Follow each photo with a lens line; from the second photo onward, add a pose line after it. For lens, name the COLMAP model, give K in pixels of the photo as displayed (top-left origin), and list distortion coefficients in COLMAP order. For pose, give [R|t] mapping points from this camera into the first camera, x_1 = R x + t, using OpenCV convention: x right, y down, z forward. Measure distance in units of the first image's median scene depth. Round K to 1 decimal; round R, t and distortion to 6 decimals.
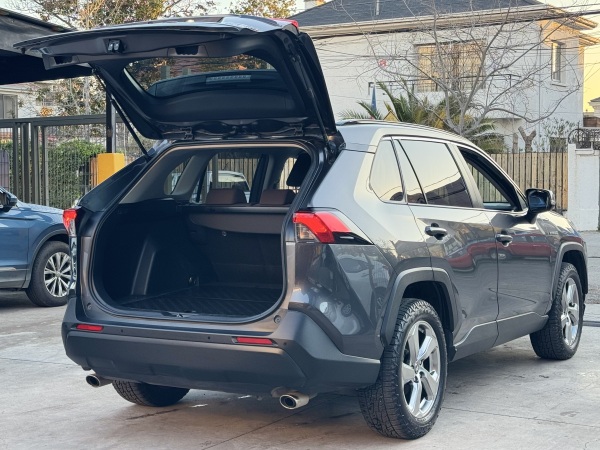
lens RADIAL K [[988.2, 0, 300.2], [0, 988.2, 223.4], [0, 0, 1]] dist [0.026081, 0.000000]
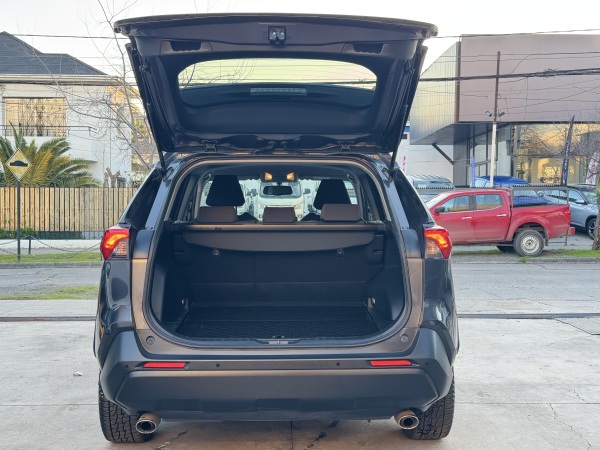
lens RADIAL K [[734.6, 0, 300.2], [0, 734.6, 228.5], [0, 0, 1]] dist [0.082928, 0.000000]
pose [[0.863873, -0.006948, 0.503661, -0.406985], [0.016412, 0.999762, -0.014358, -0.001746], [-0.503442, 0.020670, 0.863782, 0.363348]]
